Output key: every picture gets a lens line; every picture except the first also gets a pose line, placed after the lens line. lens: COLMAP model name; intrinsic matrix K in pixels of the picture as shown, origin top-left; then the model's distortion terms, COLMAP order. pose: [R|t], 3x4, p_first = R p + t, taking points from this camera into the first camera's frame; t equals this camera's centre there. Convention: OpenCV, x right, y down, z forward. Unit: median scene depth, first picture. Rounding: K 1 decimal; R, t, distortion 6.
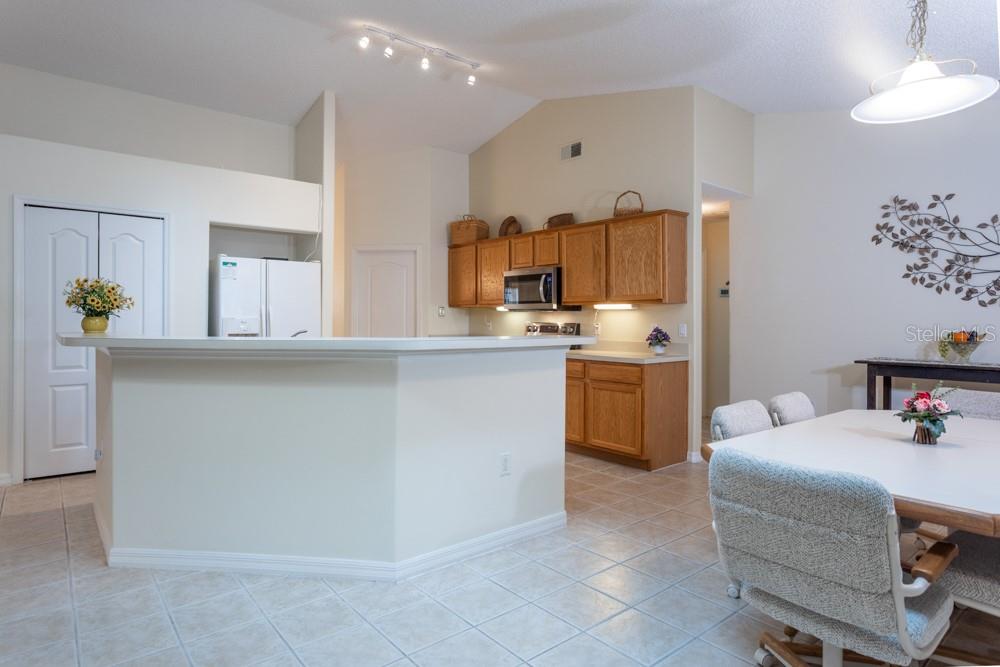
lens RADIAL K [[560.3, 0, 502.9], [0, 560.3, 315.6], [0, 0, 1]] dist [-0.007423, 0.004151]
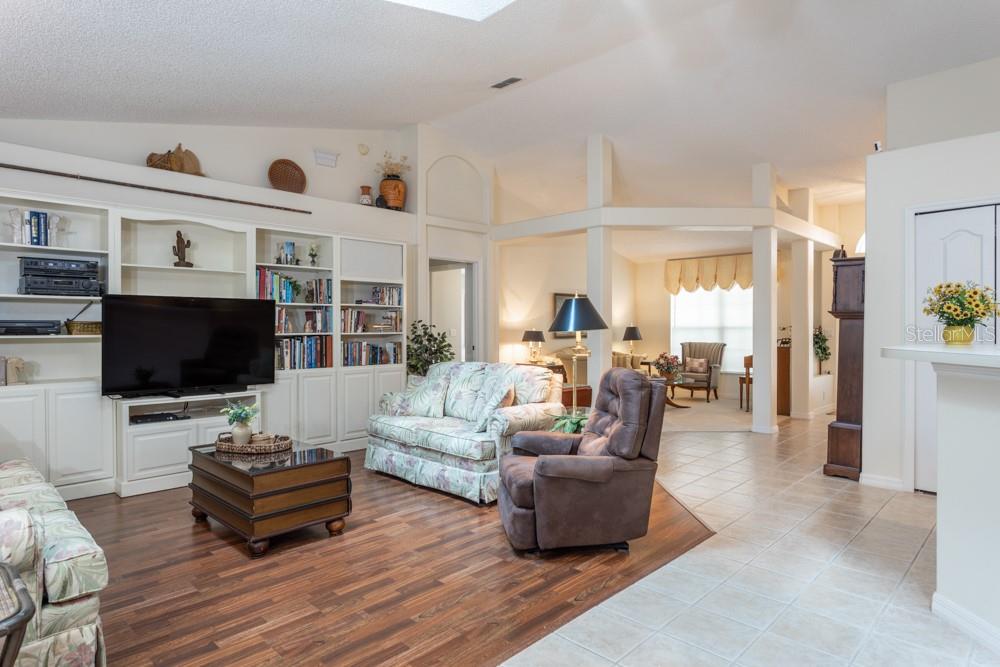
lens RADIAL K [[560.3, 0, 515.0], [0, 560.3, 329.9], [0, 0, 1]] dist [-0.007423, 0.004151]
pose [[0.102328, 0.000037, -0.994751, 0.078386], [0.008686, 0.999962, 0.000931, 0.001542], [0.994713, -0.008735, 0.102324, 0.214665]]
